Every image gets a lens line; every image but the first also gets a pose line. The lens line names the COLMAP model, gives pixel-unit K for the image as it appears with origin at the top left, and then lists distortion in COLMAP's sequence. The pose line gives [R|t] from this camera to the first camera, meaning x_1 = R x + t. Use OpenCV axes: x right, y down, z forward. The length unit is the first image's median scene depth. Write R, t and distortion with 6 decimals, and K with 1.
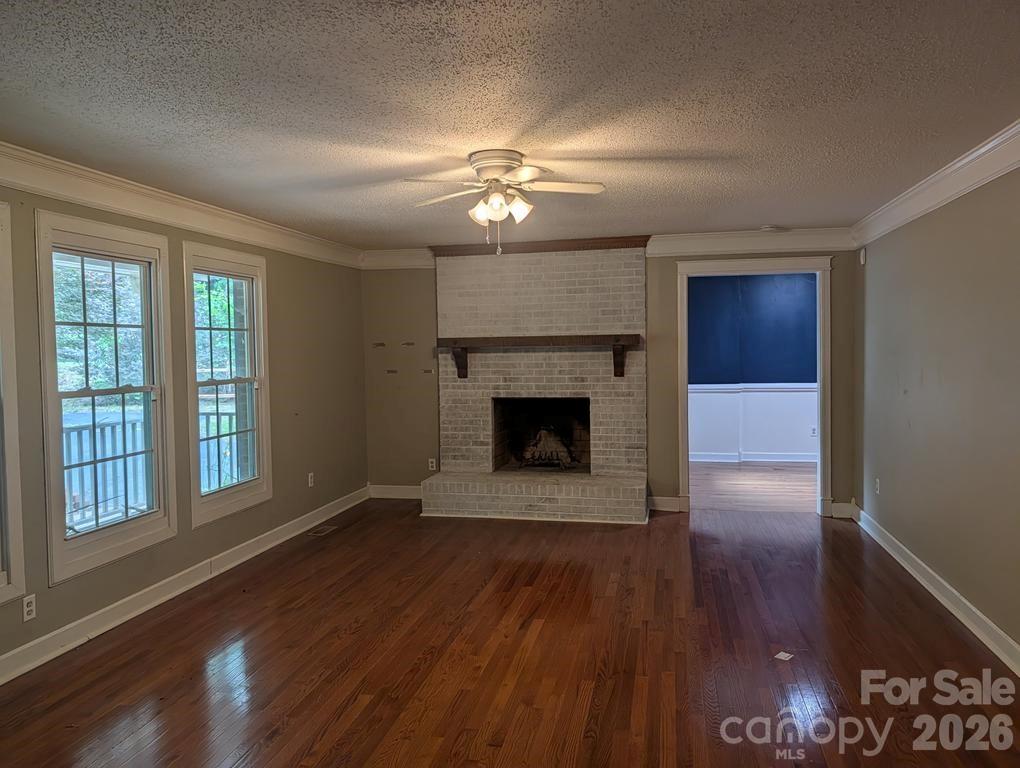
lens RADIAL K [[736.7, 0, 513.7], [0, 736.7, 381.1], [0, 0, 1]] dist [0.012730, -0.010479]
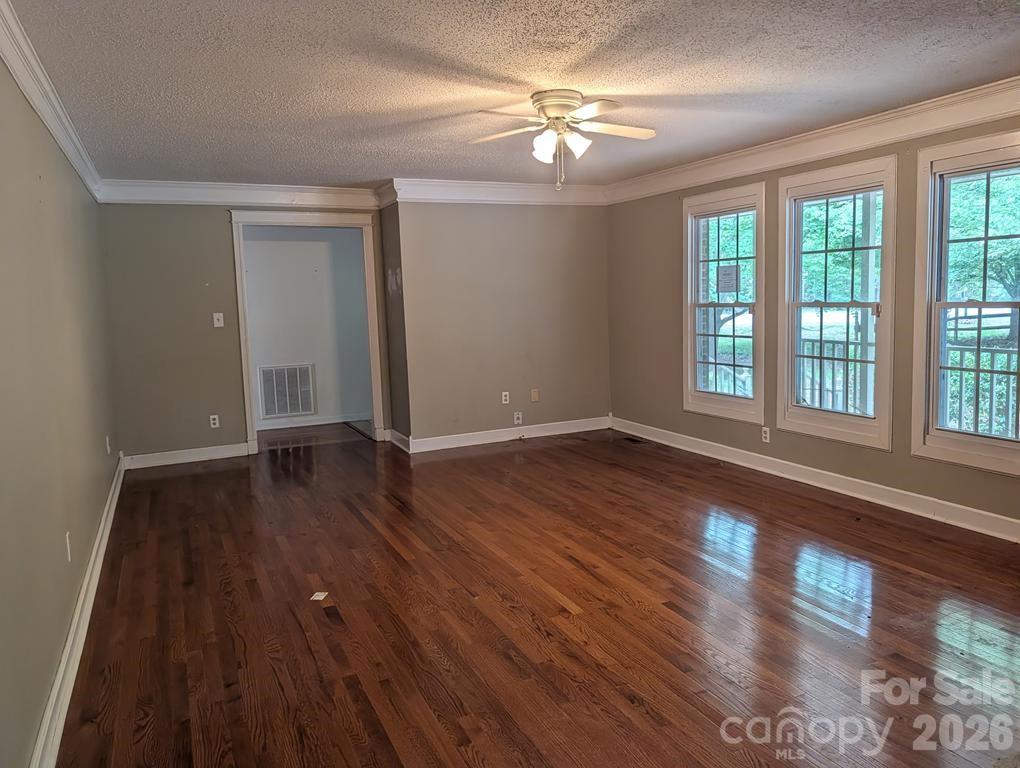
lens RADIAL K [[736.7, 0, 513.7], [0, 736.7, 381.1], [0, 0, 1]] dist [0.012730, -0.010479]
pose [[-0.801062, 0.103907, -0.589494, 0.619557], [0.013262, 0.987658, 0.156066, -0.060090], [0.598434, 0.117201, -0.792553, 1.661821]]
